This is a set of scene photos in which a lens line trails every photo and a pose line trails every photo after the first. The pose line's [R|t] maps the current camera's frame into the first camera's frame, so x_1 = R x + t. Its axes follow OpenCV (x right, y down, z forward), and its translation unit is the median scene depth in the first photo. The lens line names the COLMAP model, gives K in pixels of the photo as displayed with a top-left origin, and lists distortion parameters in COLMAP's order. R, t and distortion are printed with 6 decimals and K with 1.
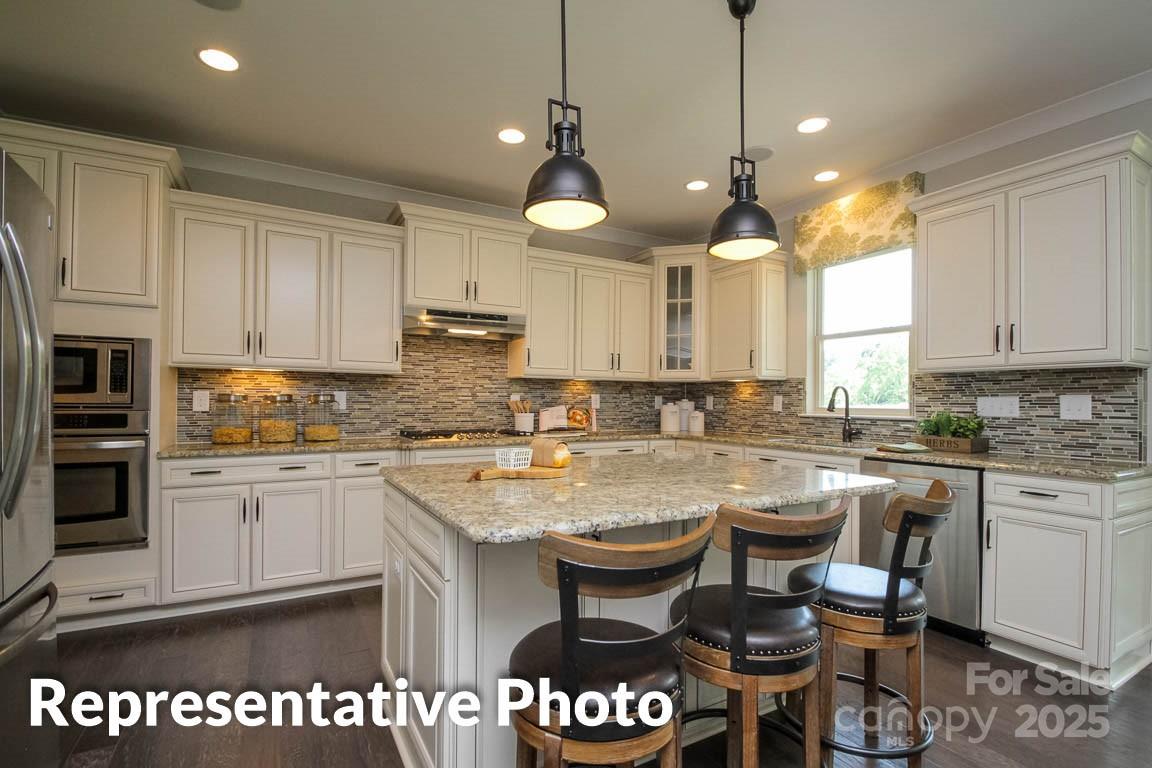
lens RADIAL K [[559.2, 0, 590.1], [0, 559.2, 398.9], [0, 0, 1]] dist [0.016239, 0.000060]
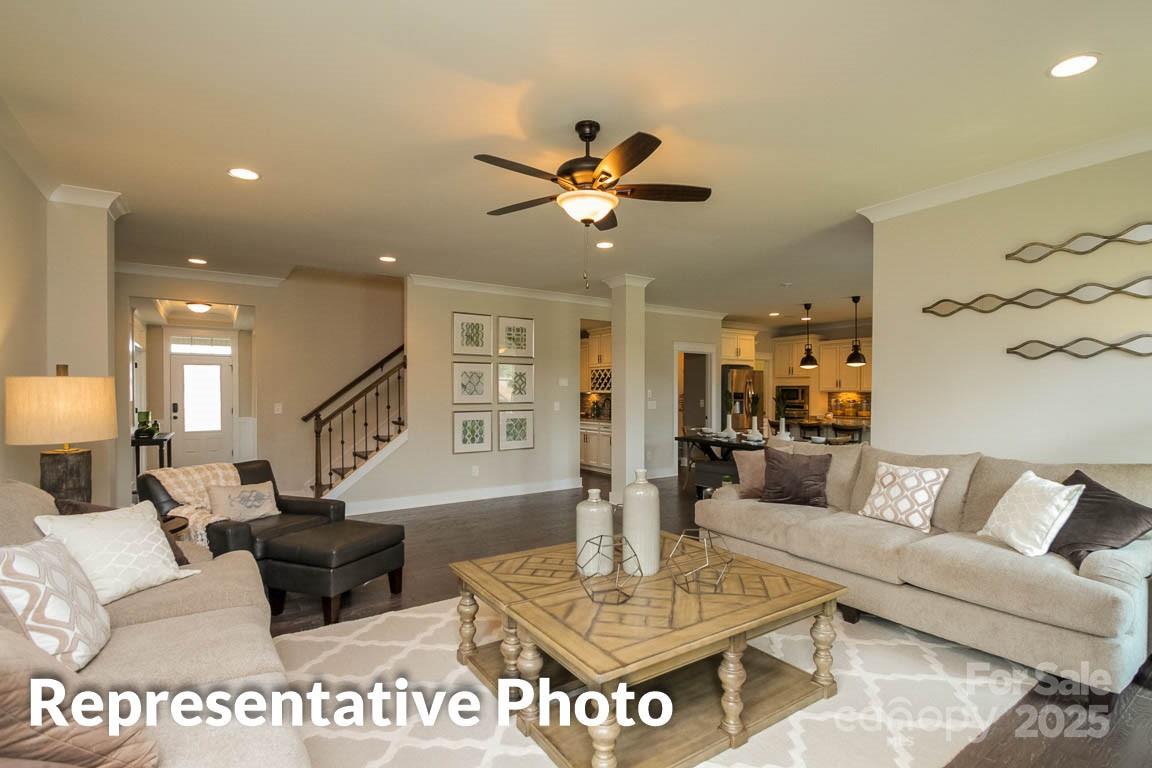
lens RADIAL K [[541.2, 0, 589.2], [0, 541.2, 396.2], [0, 0, 1]] dist [0.002958, -0.000522]
pose [[0.084239, -0.003365, -0.996440, 1.821514], [0.000294, 0.999994, -0.003353, -0.015380], [0.996446, -0.000011, 0.084240, -0.515594]]
